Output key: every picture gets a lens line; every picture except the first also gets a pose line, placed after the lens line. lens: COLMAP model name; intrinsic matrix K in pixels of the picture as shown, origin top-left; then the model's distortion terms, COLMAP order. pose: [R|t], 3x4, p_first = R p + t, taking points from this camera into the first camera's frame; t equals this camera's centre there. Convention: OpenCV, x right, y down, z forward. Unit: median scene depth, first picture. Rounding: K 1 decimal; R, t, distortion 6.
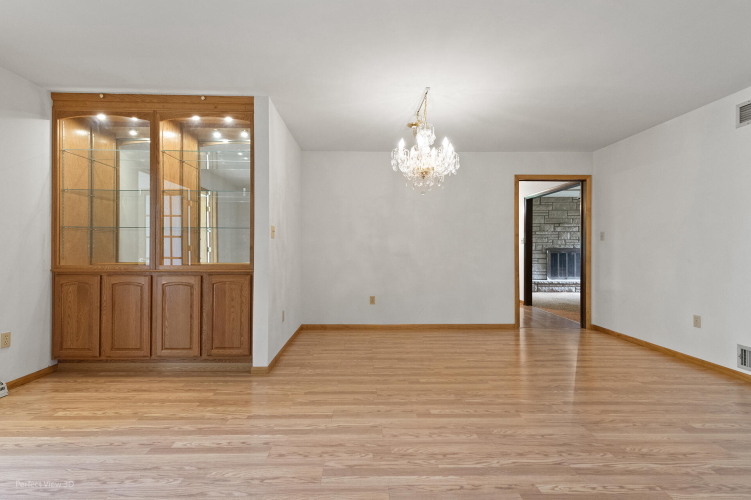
lens RADIAL K [[364.7, 0, 356.9], [0, 364.7, 250.2], [0, 0, 1]] dist [0.003935, 0.000243]
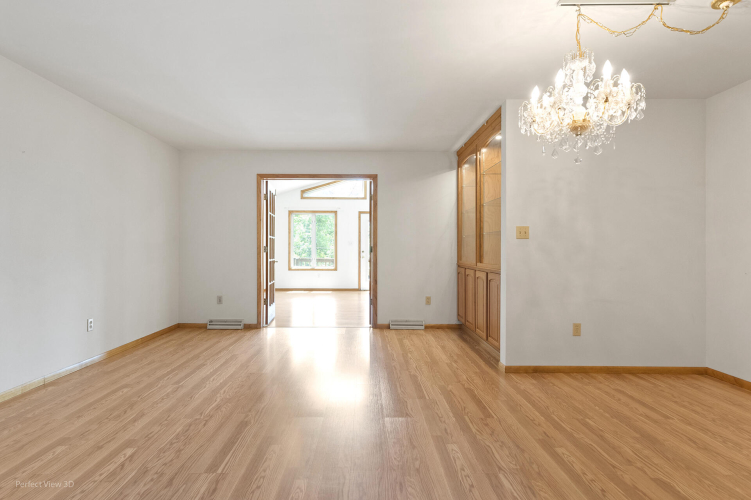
lens RADIAL K [[394.2, 0, 375.5], [0, 394.2, 250.0], [0, 0, 1]] dist [-0.000151, -0.000235]
pose [[-0.004280, 0.000404, -0.999991, 0.907296], [-0.005255, 0.999986, 0.000427, -0.003223], [0.999977, 0.005257, -0.004278, 0.676416]]
